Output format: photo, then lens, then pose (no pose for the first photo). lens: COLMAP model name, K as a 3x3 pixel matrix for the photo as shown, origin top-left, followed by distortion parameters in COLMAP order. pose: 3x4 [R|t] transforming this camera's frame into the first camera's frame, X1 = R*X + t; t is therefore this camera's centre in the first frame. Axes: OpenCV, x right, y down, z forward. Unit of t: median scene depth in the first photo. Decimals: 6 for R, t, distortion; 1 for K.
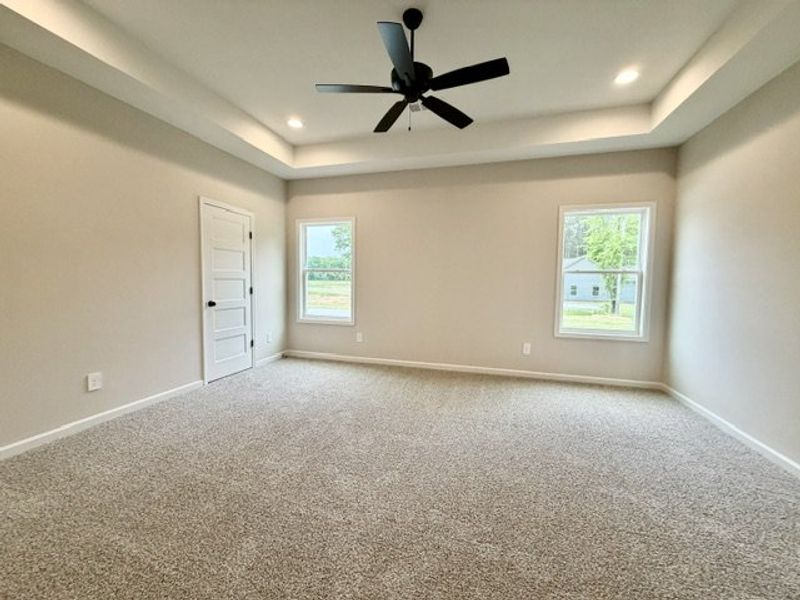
lens RADIAL K [[318.8, 0, 404.4], [0, 318.8, 295.9], [0, 0, 1]] dist [-0.000684, -0.000499]
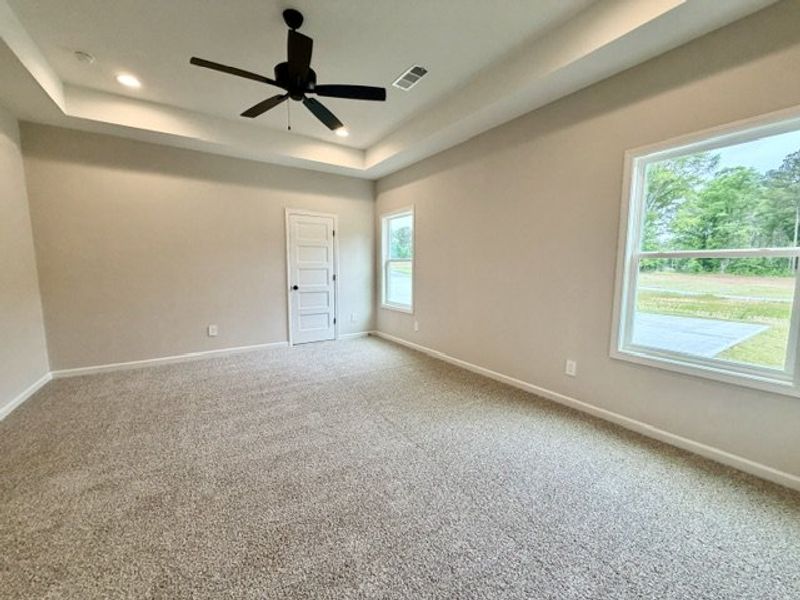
lens RADIAL K [[318.8, 0, 403.5], [0, 318.8, 300.7], [0, 0, 1]] dist [-0.000684, -0.000499]
pose [[0.765360, 0.062094, -0.640600, 0.559830], [-0.027221, 0.997568, 0.064172, -0.017579], [0.643027, -0.031677, 0.765188, 0.231401]]
